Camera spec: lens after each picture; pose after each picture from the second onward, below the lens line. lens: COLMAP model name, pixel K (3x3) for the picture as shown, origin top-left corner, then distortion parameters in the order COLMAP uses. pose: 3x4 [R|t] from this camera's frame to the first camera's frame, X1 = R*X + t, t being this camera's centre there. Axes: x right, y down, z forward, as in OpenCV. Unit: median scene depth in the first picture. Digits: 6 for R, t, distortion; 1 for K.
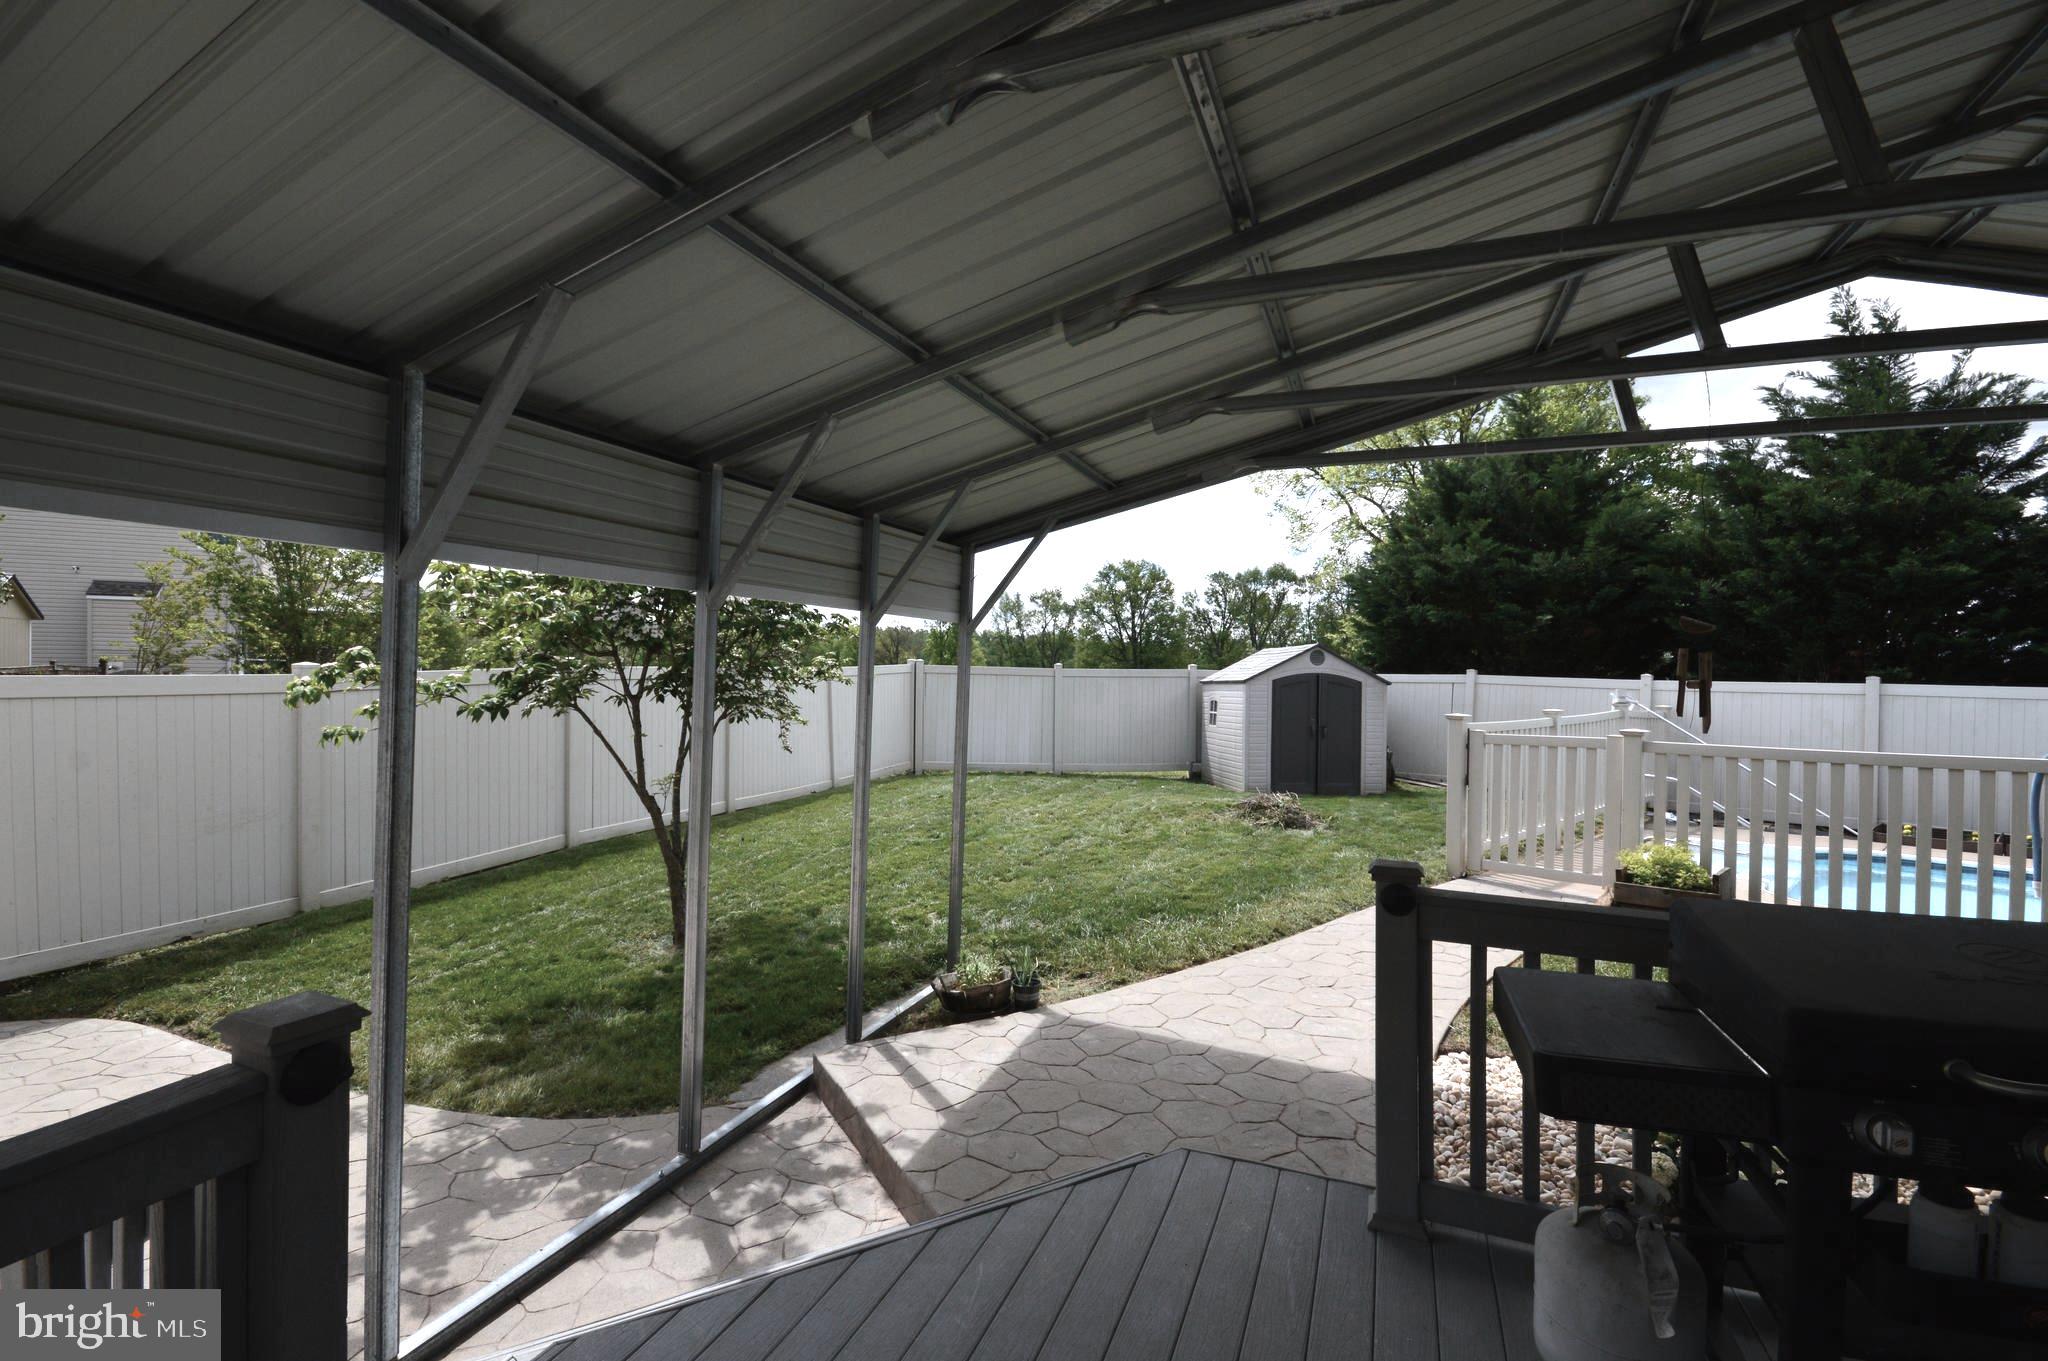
lens RADIAL K [[914.5, 0, 1024.0], [0, 914.5, 680.5], [0, 0, 1]] dist [0.005041, -0.007043]
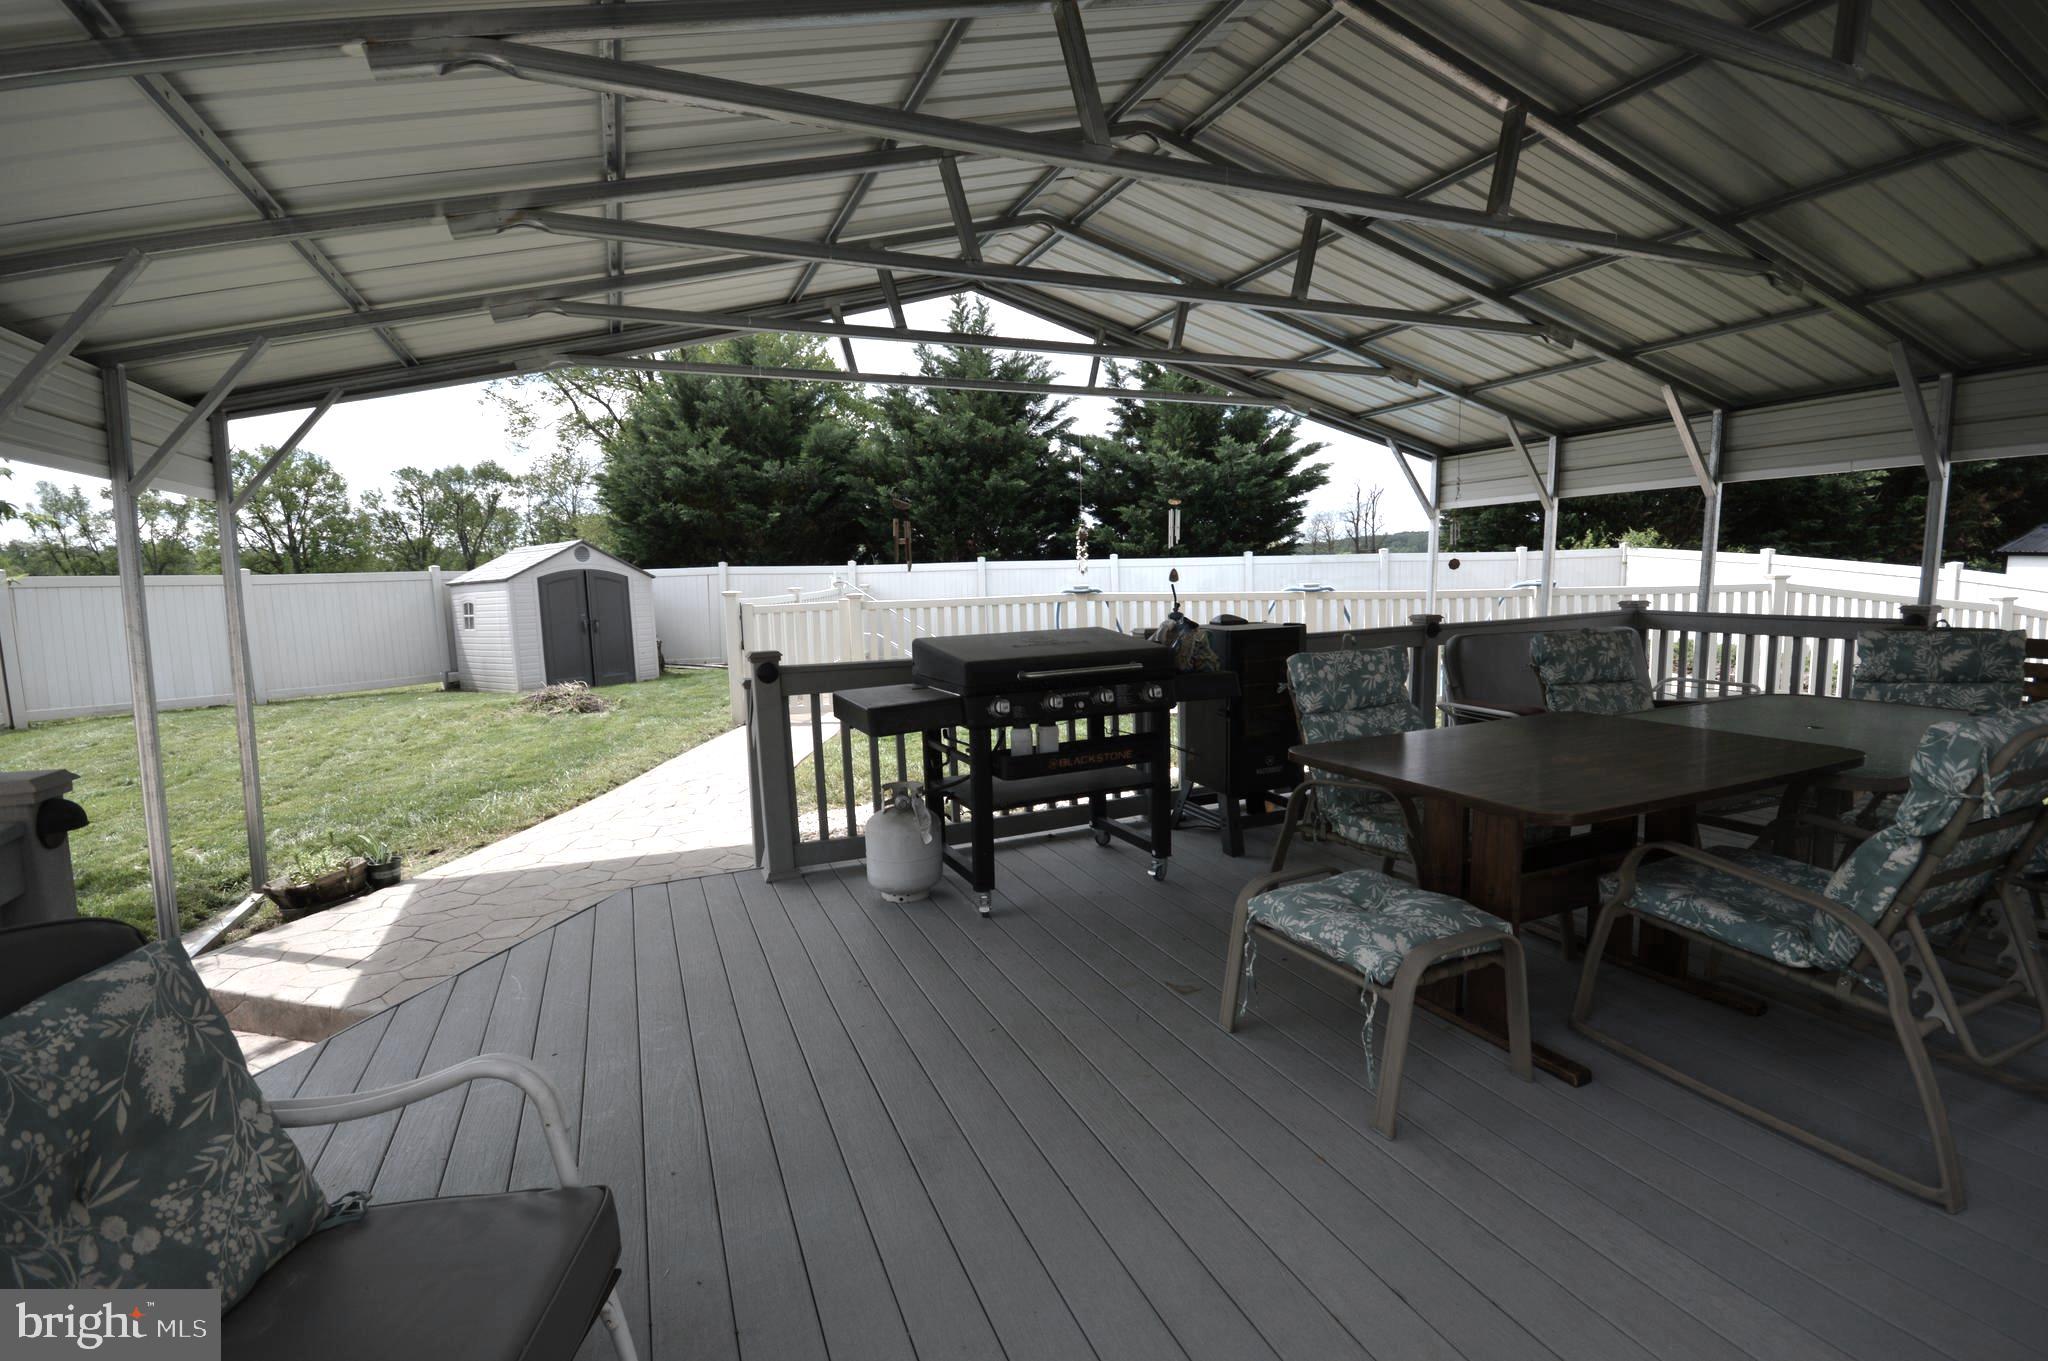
lens RADIAL K [[914.5, 0, 1024.0], [0, 914.5, 680.5], [0, 0, 1]] dist [0.005041, -0.007043]
pose [[0.698610, -0.117512, 0.705787, -0.077549], [0.046304, 0.991778, 0.119296, 0.017922], [-0.714003, -0.050661, 0.698307, -0.079011]]
